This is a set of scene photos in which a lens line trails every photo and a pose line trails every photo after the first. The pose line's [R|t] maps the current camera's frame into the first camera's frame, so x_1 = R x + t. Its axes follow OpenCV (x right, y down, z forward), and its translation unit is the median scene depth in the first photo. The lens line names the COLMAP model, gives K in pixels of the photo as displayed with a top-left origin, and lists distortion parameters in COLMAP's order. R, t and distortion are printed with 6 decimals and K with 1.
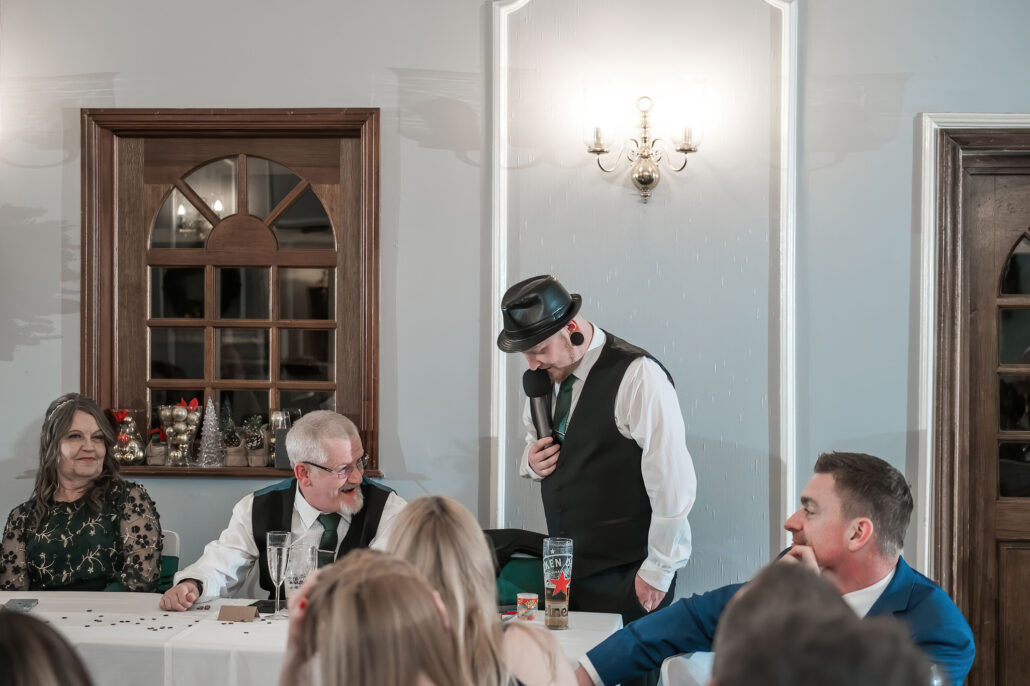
lens RADIAL K [[2272.2, 0, 506.6], [0, 2272.2, 350.4], [0, 0, 1]] dist [-0.016067, 0.000000]
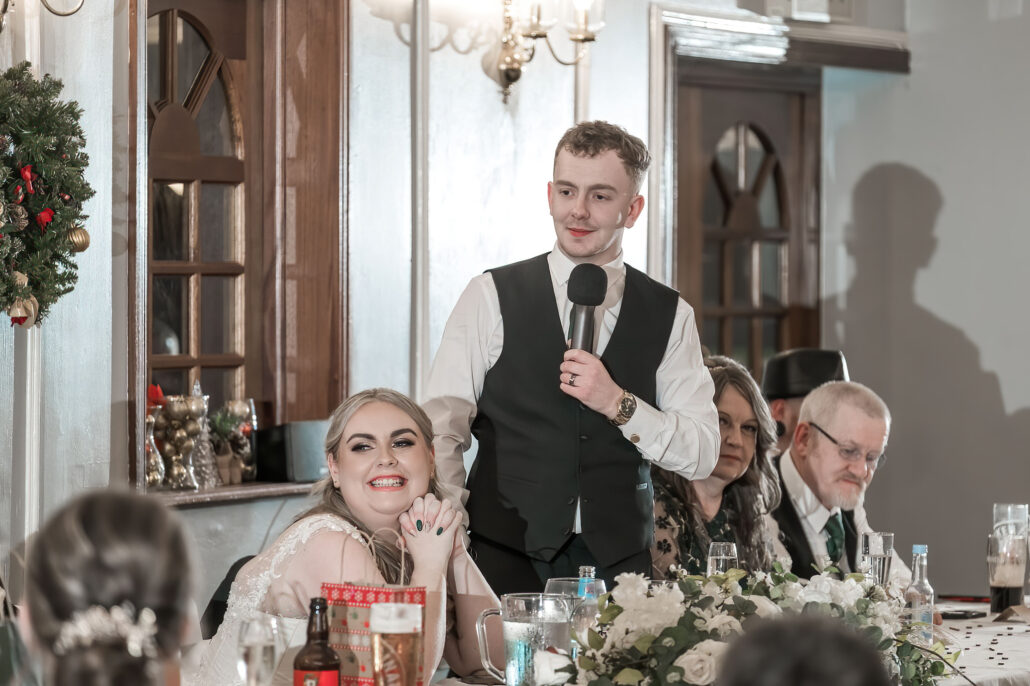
lens RADIAL K [[4802.7, 0, 513.6], [0, 4802.7, 348.8], [0, 0, 1]] dist [0.580123, 0.000000]
pose [[0.340751, -0.025539, 0.939807, -1.409537], [0.010002, 0.999673, 0.023539, -0.020842], [-0.940100, 0.001379, 0.340895, 0.447363]]
